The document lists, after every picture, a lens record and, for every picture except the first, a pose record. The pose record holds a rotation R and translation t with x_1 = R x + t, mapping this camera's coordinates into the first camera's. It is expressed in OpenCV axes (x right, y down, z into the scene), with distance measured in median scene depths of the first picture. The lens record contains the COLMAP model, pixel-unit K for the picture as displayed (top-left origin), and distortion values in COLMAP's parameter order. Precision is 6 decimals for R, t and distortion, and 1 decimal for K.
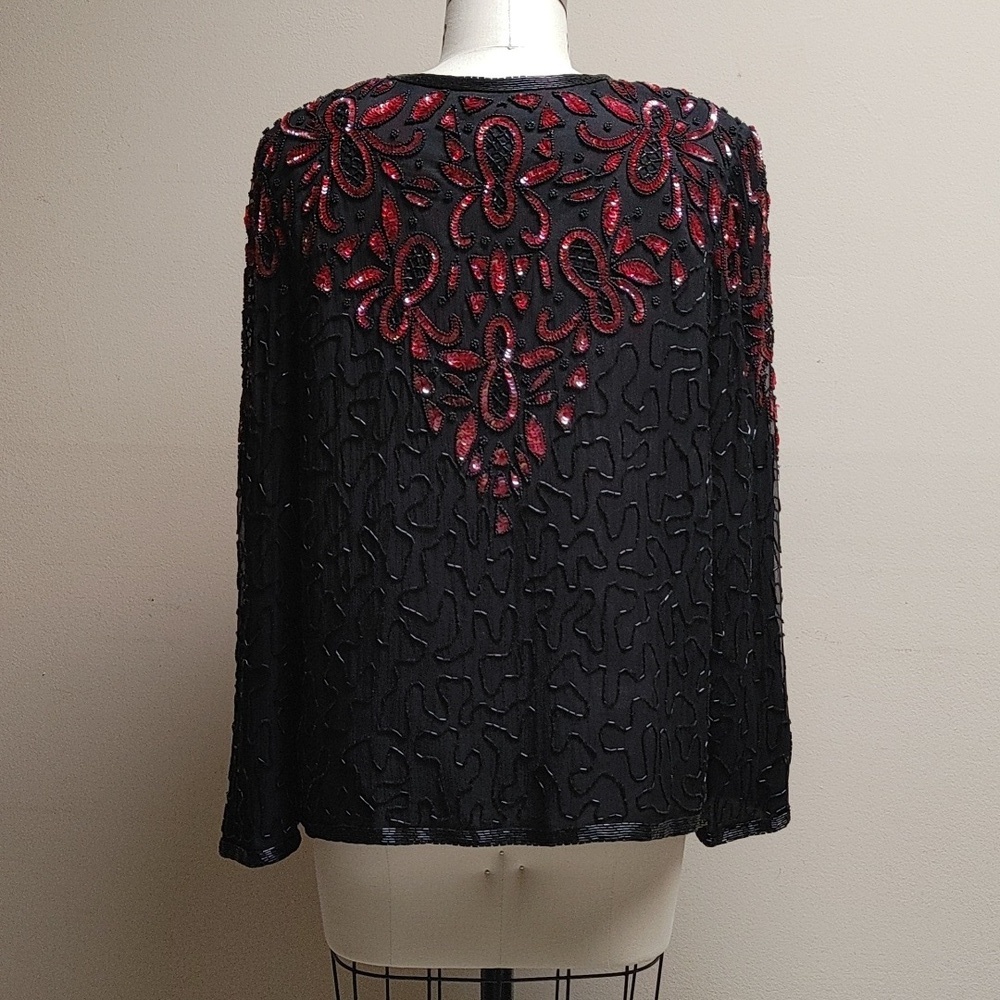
lens RADIAL K [[1808.2, 0, 501.5], [0, 1808.2, 507.4], [0, 0, 1]] dist [0.016655, 0.000000]
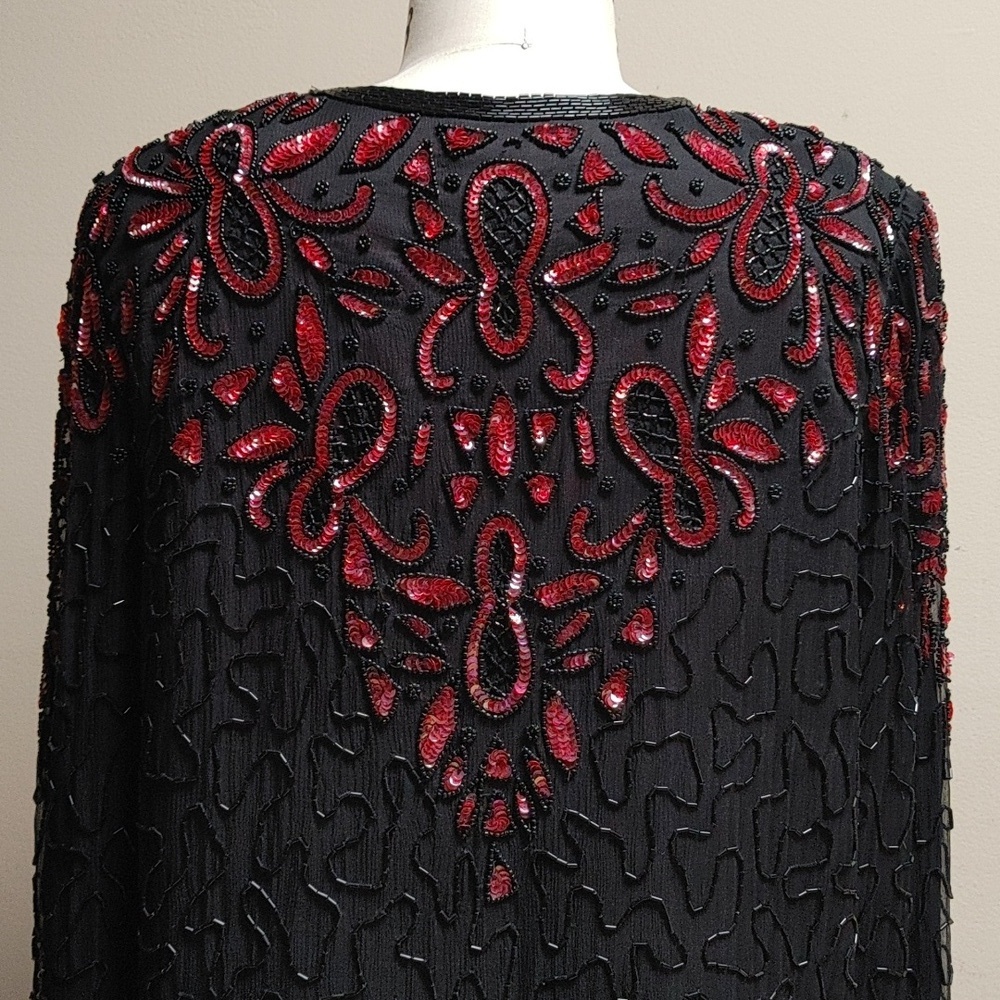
lens RADIAL K [[1808.2, 0, 501.1], [0, 1808.2, 492.9], [0, 0, 1]] dist [0.016655, 0.000000]
pose [[0.998738, 0.019040, 0.046467, -0.027329], [-0.017137, 0.999012, -0.041003, -0.088772], [-0.047202, 0.040155, 0.998078, 0.434934]]
